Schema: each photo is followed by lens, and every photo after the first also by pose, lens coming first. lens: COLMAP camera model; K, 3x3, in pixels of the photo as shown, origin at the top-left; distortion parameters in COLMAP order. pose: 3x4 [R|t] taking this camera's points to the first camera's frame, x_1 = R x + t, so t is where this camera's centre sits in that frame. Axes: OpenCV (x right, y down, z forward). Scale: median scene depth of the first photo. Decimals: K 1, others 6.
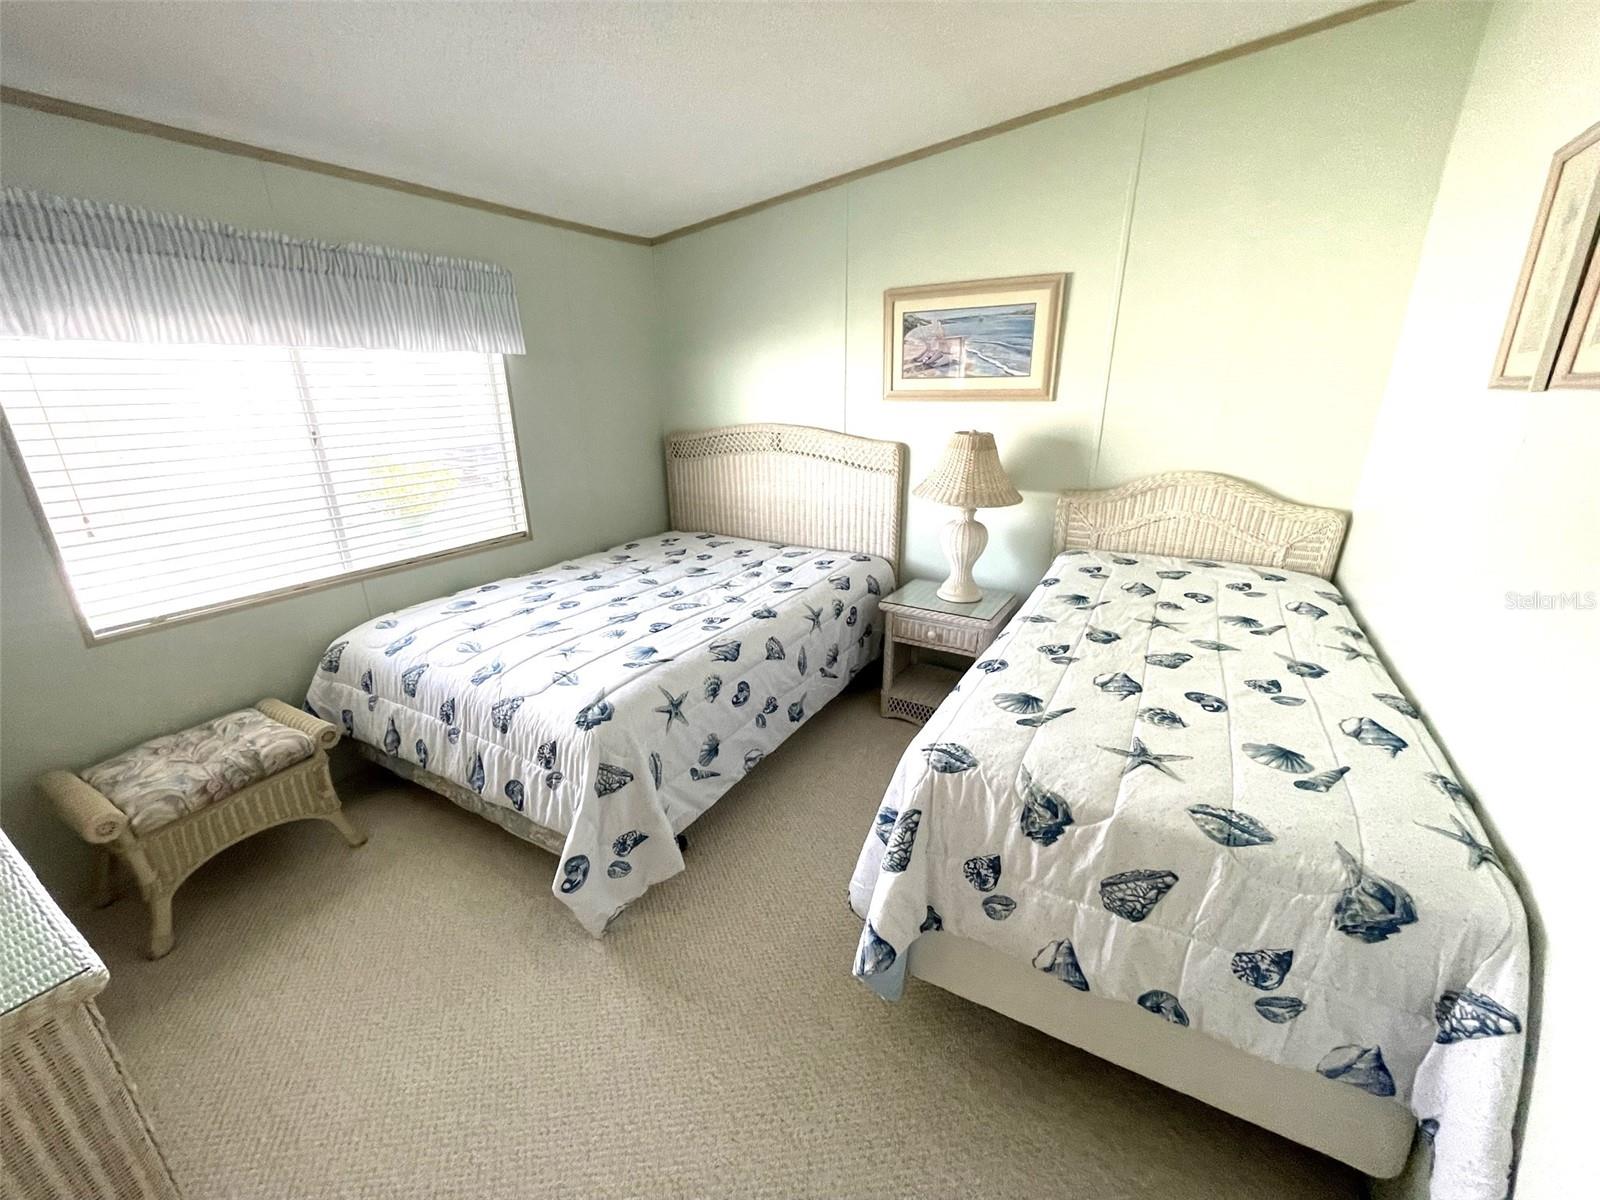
lens RADIAL K [[649.4, 0, 799.7], [0, 649.4, 598.1], [0, 0, 1]] dist [-0.001407, -0.000085]
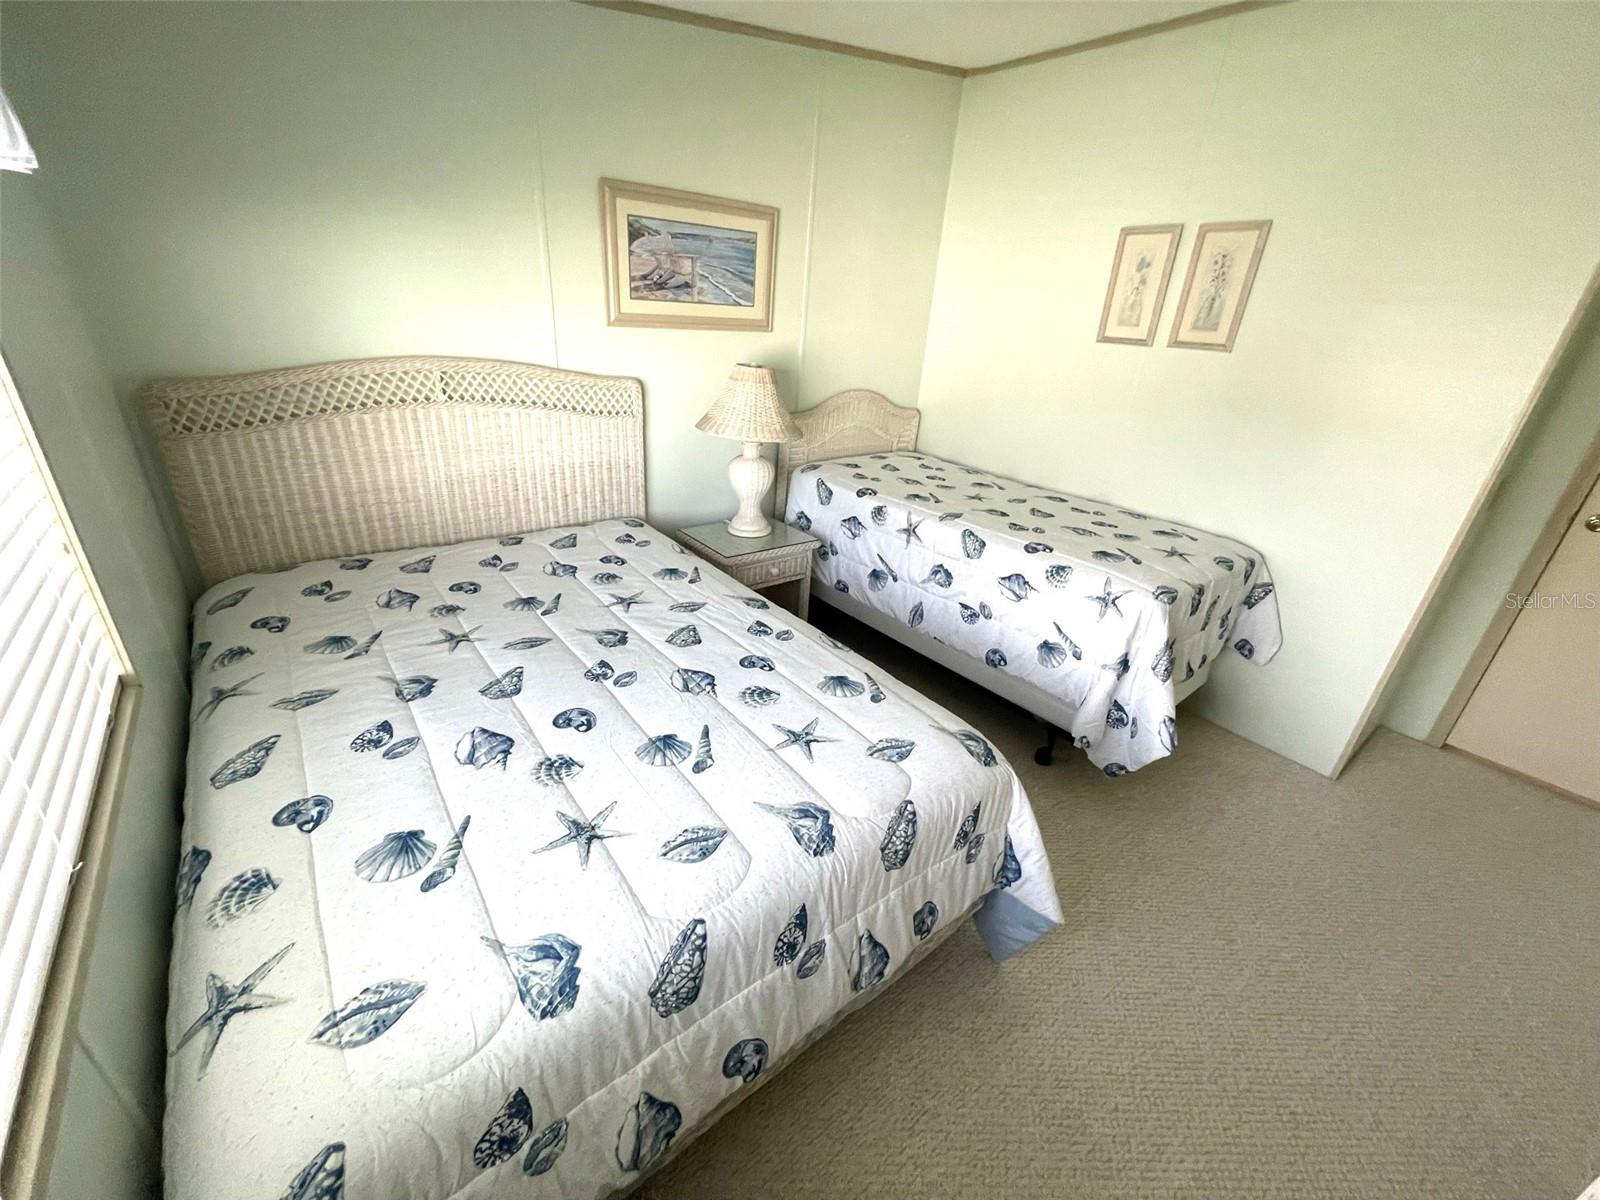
lens RADIAL K [[649.4, 0, 799.3], [0, 649.4, 601.6], [0, 0, 1]] dist [-0.001407, -0.000085]
pose [[0.354414, -0.352683, 0.866029, -0.644359], [0.231045, 0.930458, 0.284369, -0.172025], [-0.906096, 0.099307, 0.411253, 0.525738]]
